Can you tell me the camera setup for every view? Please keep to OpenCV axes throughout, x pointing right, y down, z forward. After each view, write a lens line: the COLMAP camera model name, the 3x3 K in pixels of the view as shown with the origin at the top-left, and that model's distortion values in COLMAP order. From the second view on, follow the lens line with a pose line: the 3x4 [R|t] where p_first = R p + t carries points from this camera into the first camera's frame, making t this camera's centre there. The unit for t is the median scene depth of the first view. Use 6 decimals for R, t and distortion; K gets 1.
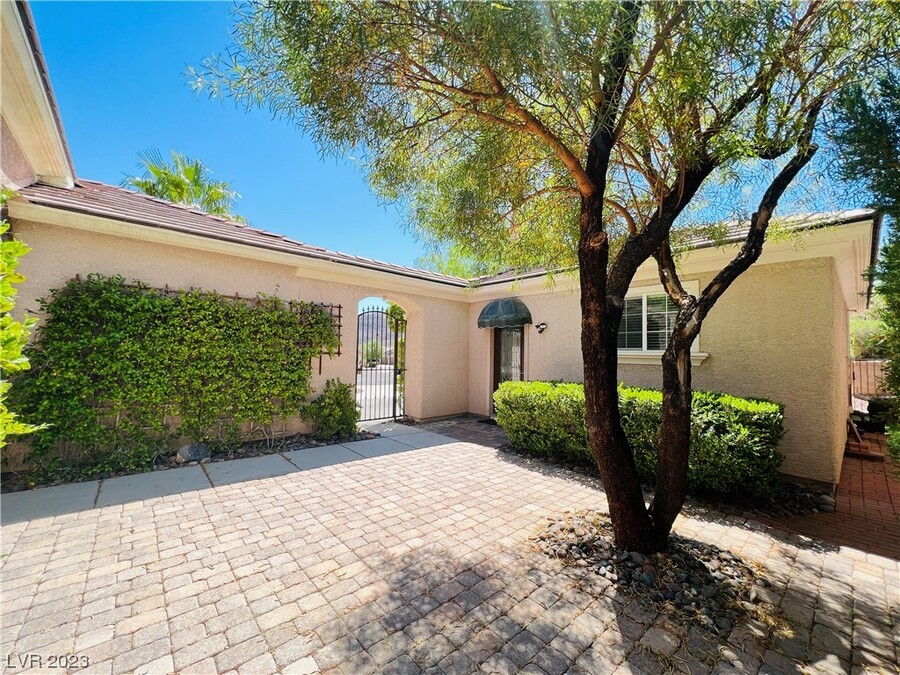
lens RADIAL K [[361.0, 0, 449.9], [0, 361.0, 336.8], [0, 0, 1]] dist [-0.002586, 0.001405]
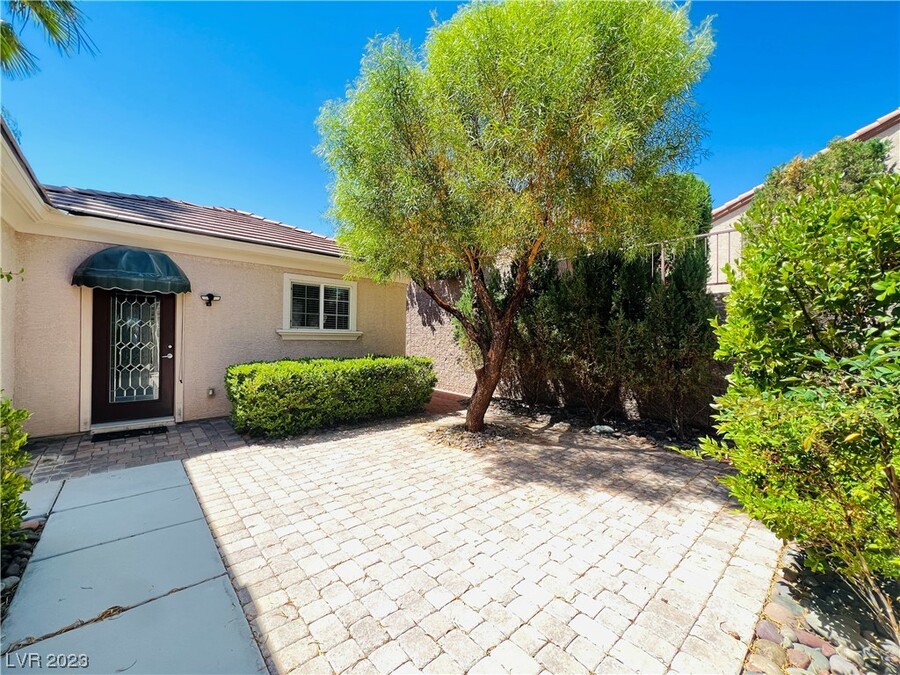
lens RADIAL K [[361.0, 0, 450.1], [0, 361.0, 337.0], [0, 0, 1]] dist [-0.002586, 0.001405]
pose [[-0.008090, -0.016355, 0.999834, -1.406107], [-0.063711, 0.997843, 0.015807, 0.034389], [-0.997936, -0.063572, -0.009114, 1.126160]]
